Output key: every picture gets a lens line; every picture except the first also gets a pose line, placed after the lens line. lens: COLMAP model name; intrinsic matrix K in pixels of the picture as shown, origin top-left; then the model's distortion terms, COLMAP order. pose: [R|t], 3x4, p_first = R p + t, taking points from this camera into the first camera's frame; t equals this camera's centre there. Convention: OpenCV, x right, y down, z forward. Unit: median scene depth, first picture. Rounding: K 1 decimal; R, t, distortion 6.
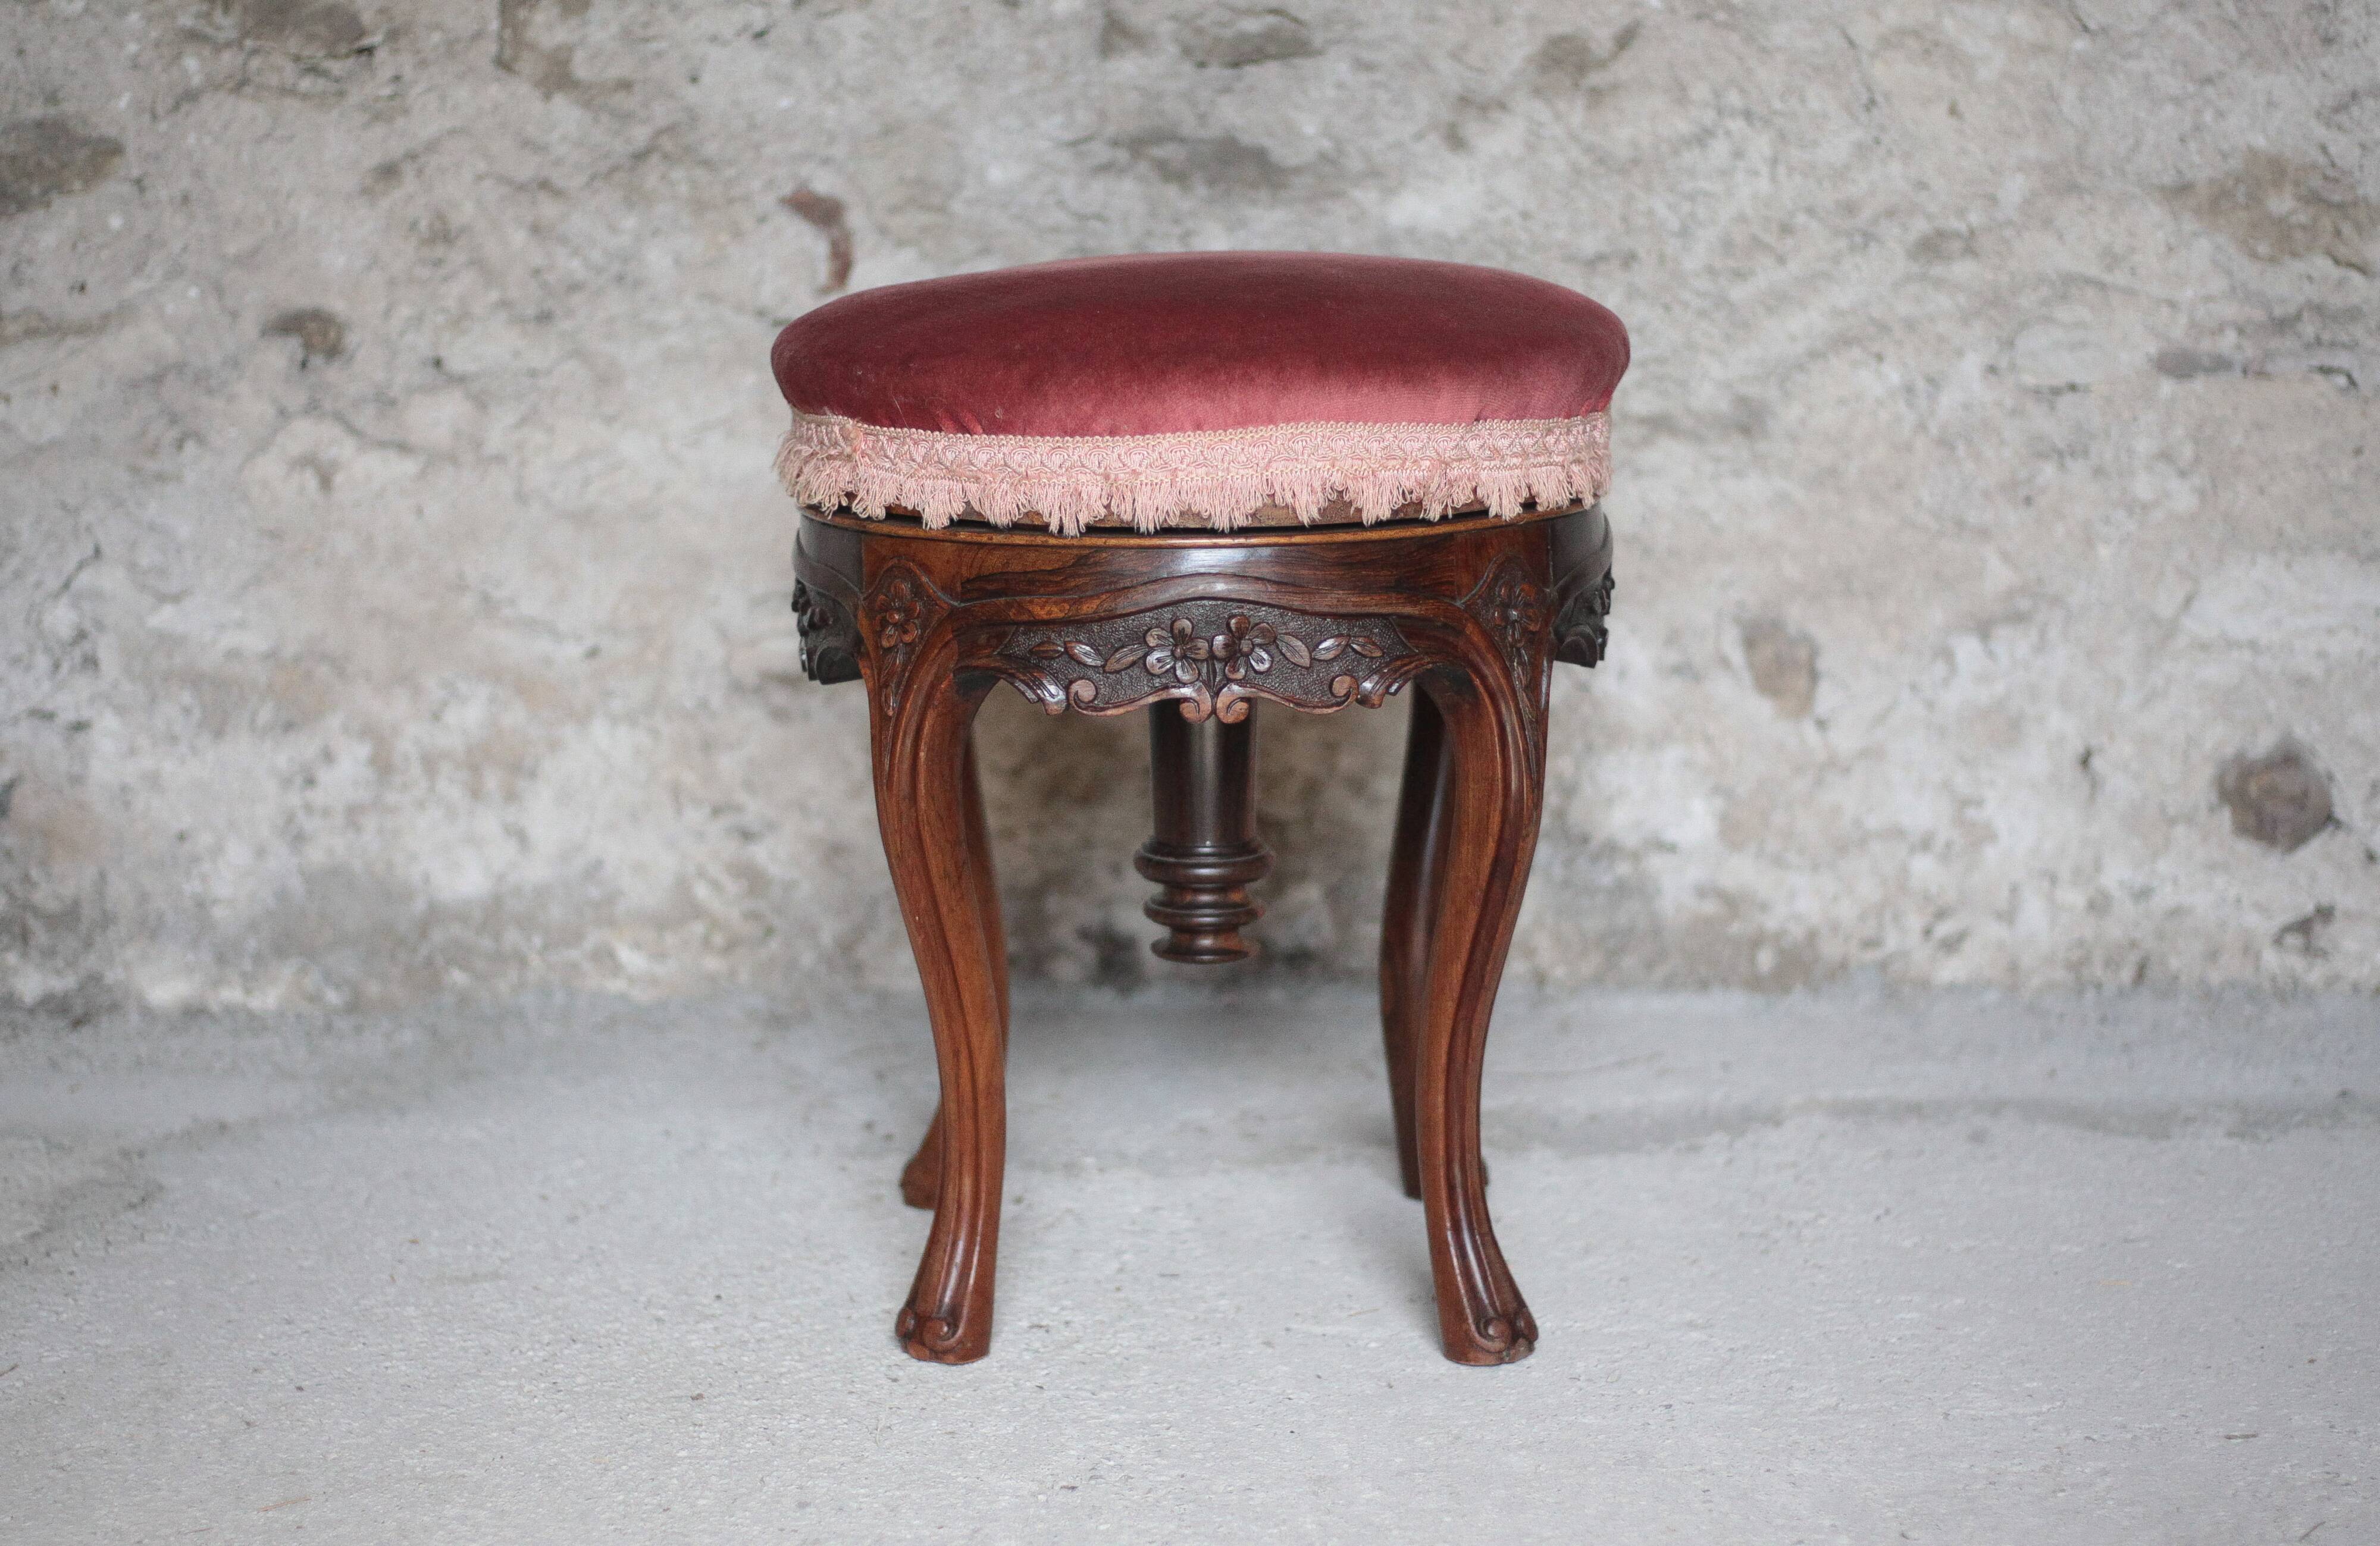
lens RADIAL K [[4665.6, 0, 1159.6], [0, 4665.6, 813.2], [0, 0, 1]] dist [-0.117097, -0.067921]
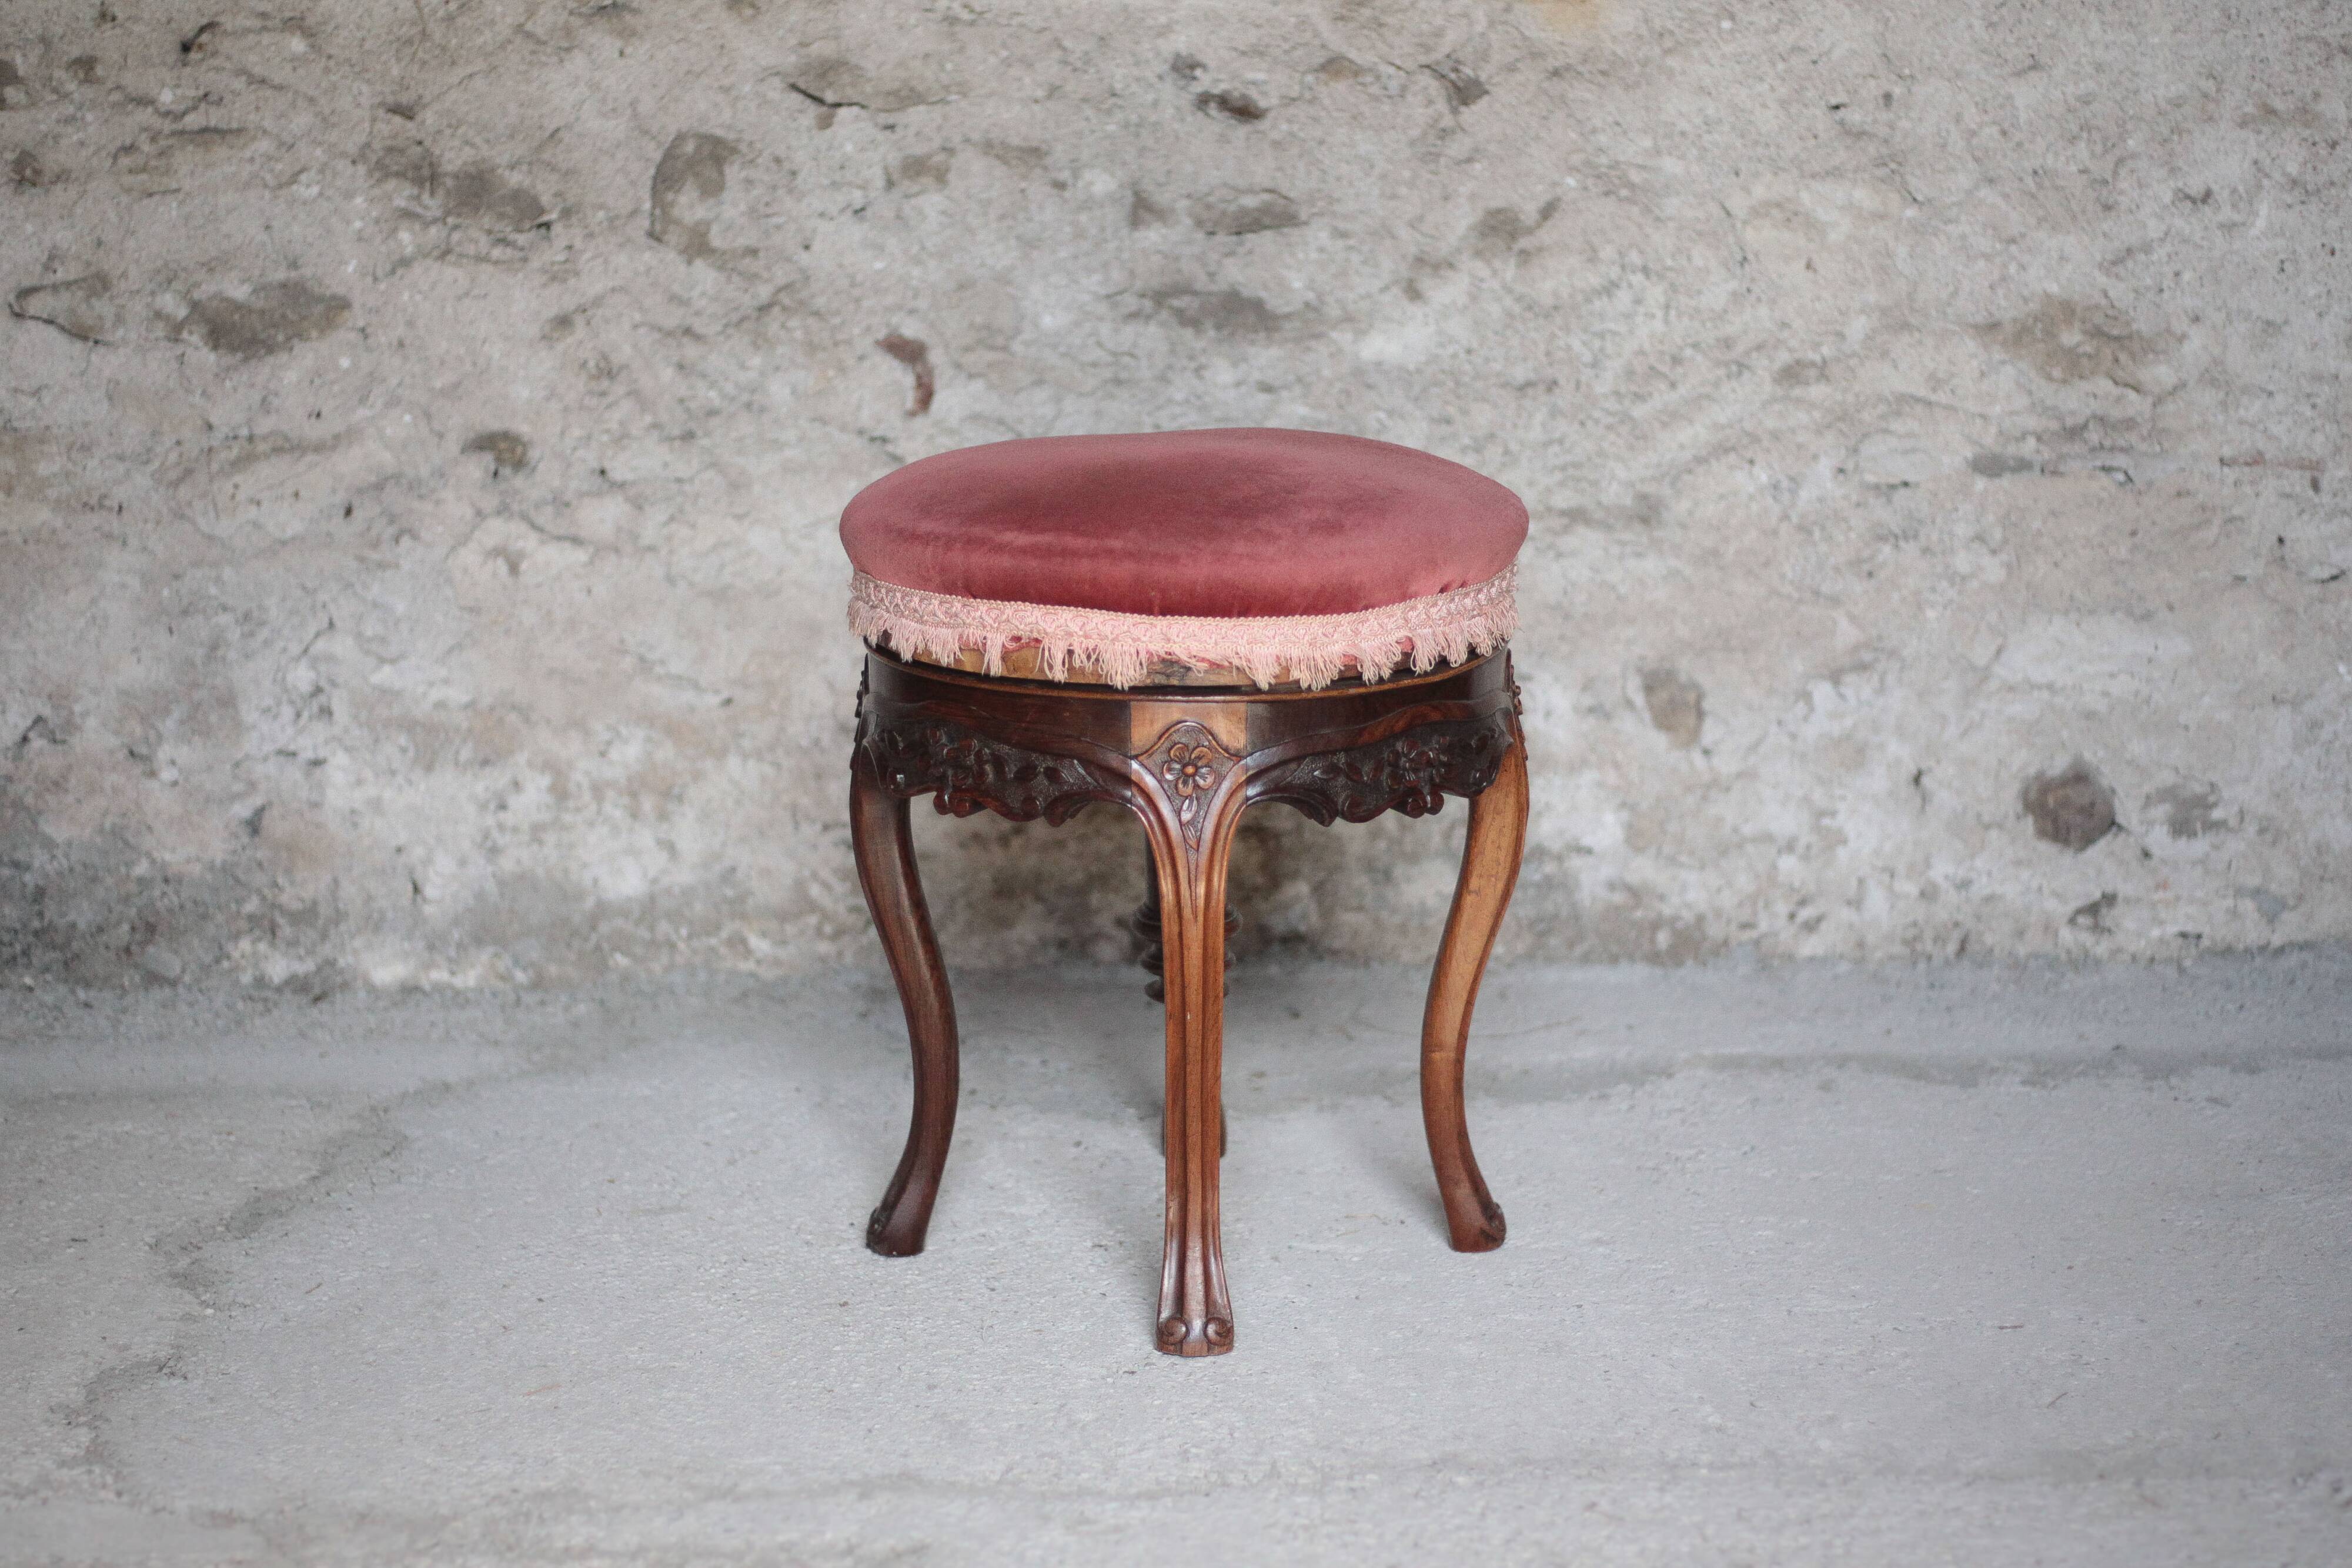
lens RADIAL K [[4396.9, 0, 1171.7], [0, 4396.9, 789.7], [0, 0, 1]] dist [-0.129137, 0.004697]
pose [[0.999944, -0.006272, 0.008498, -0.012560], [0.006092, 0.999759, 0.021075, -0.035772], [-0.008628, -0.021022, 0.999742, -0.187523]]
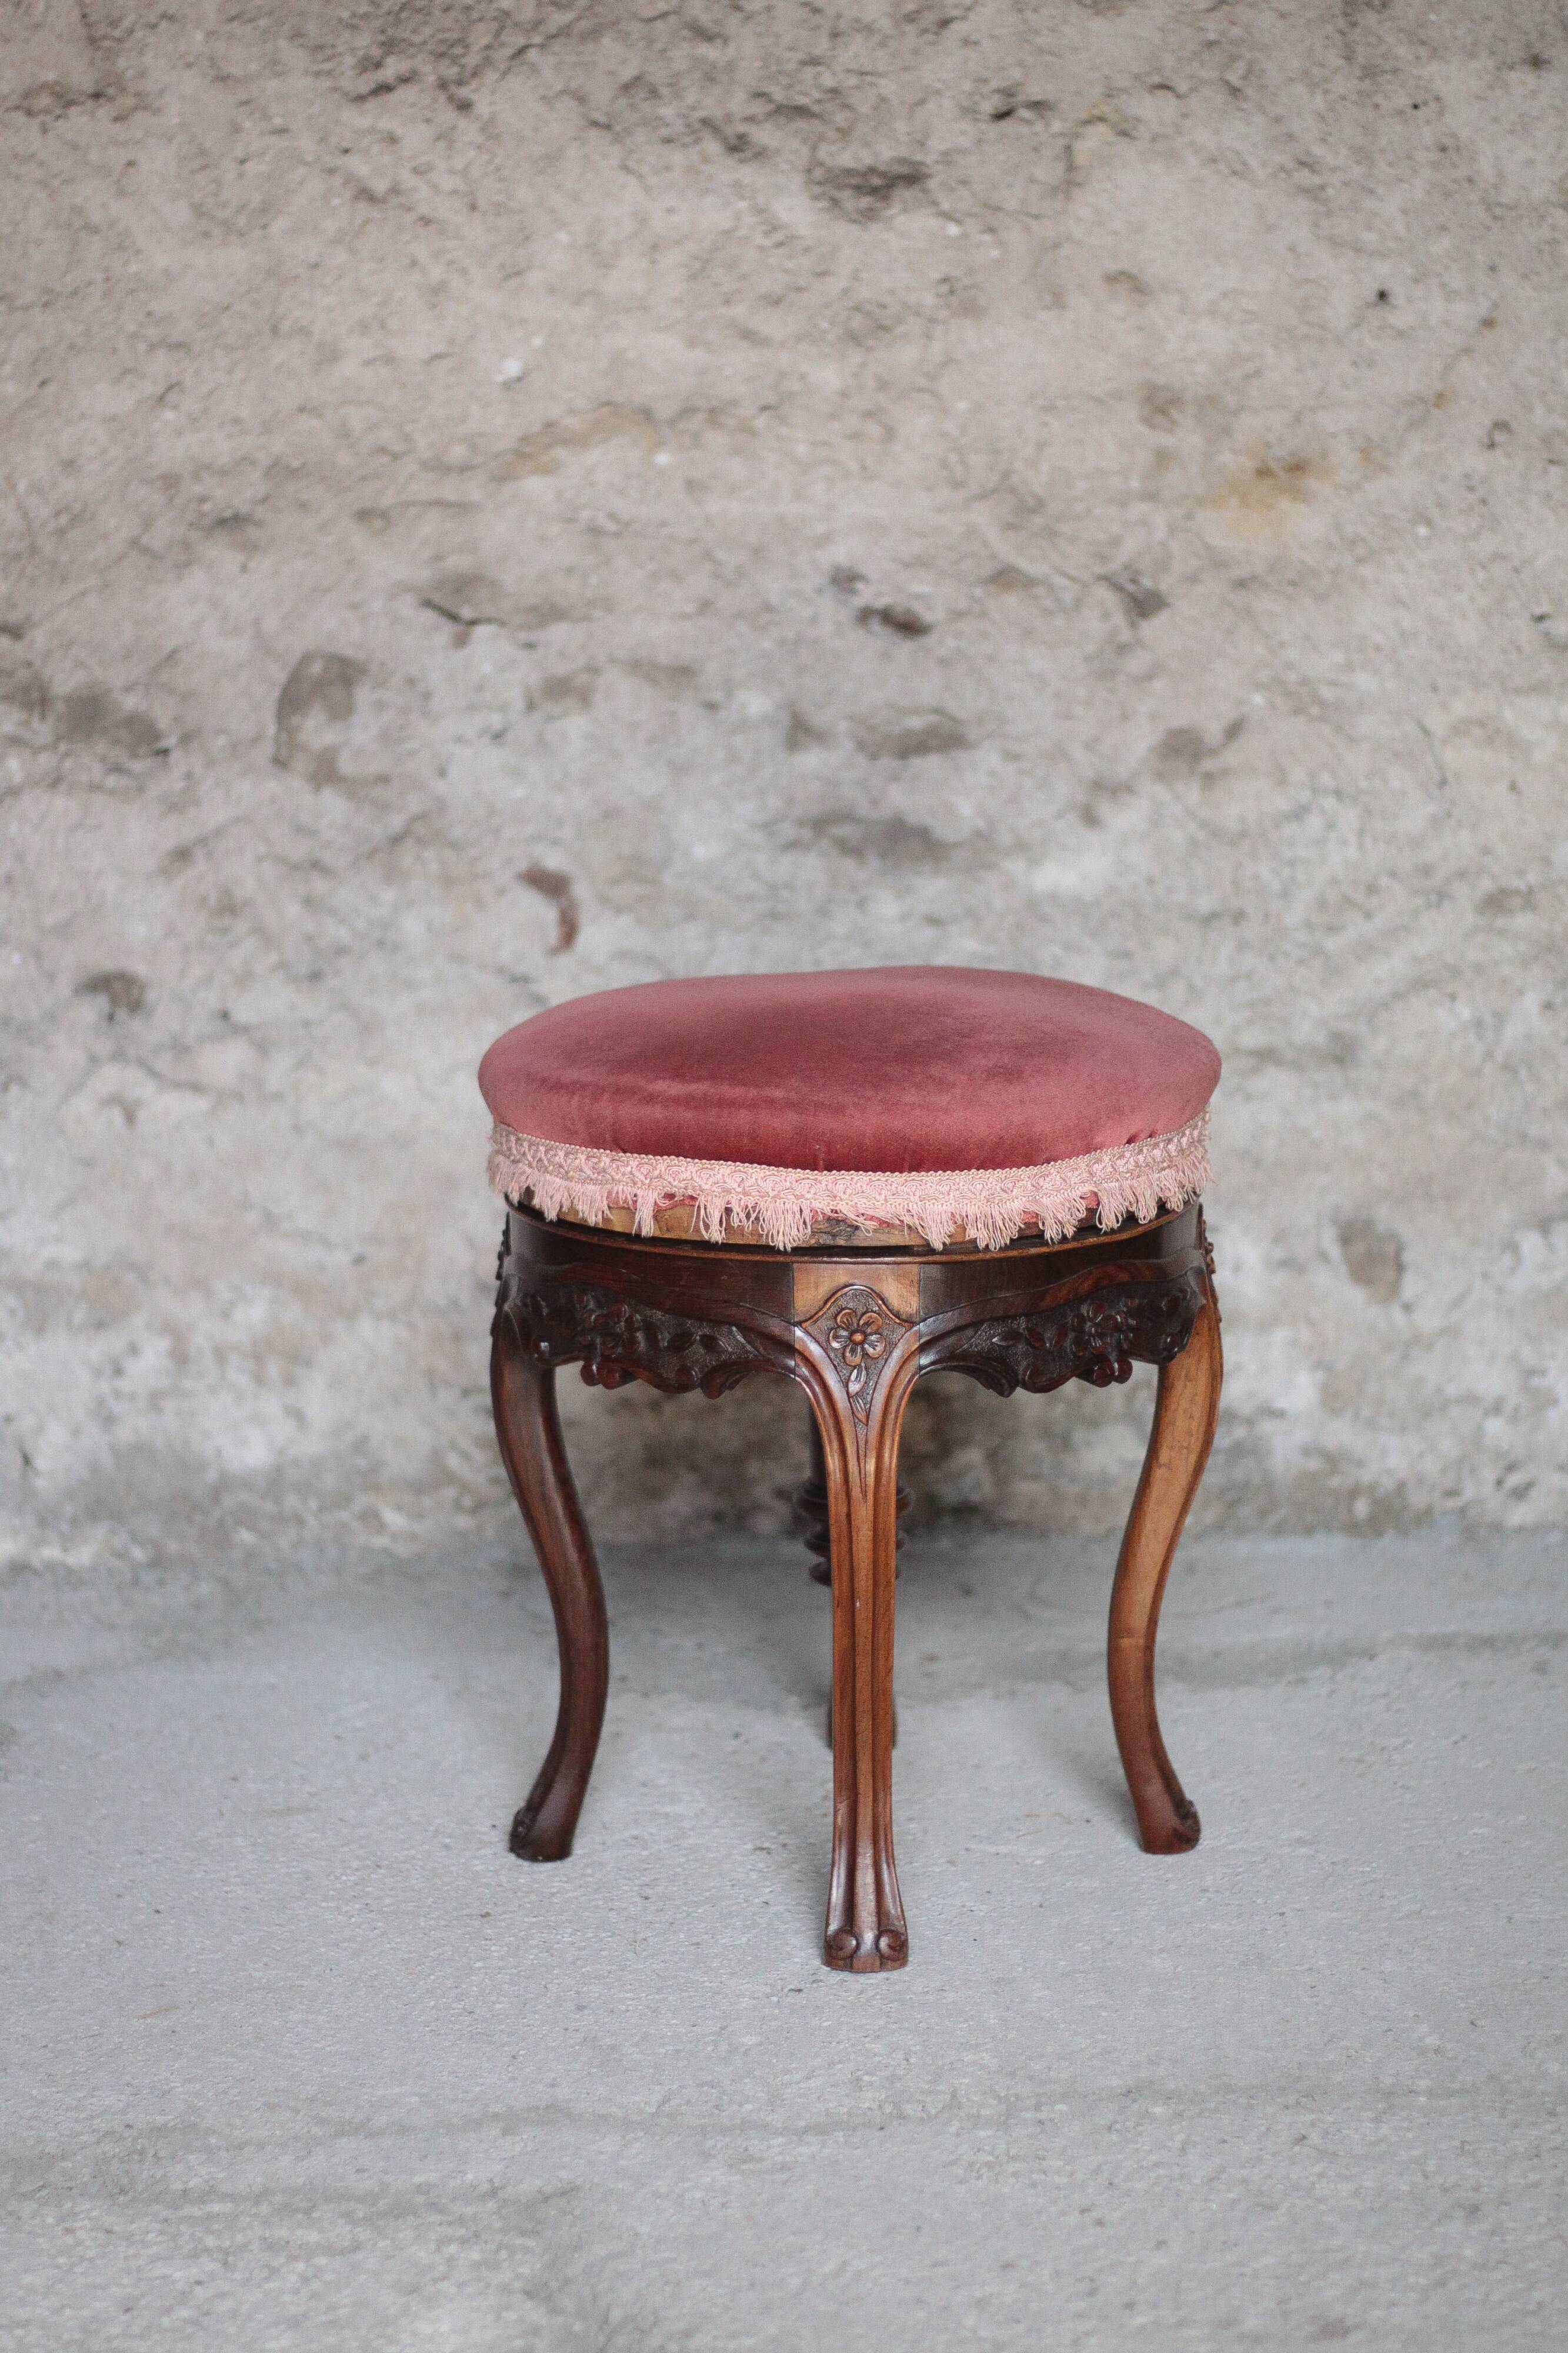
lens RADIAL K [[4555.1, 0, 788.8], [0, 4555.1, 1178.5], [0, 0, 1]] dist [-0.123348, -0.012163]
pose [[0.999937, -0.011124, 0.001325, -0.015098], [0.011140, 0.999863, -0.012215, -0.040508], [-0.001189, 0.012229, 0.999925, -0.148905]]
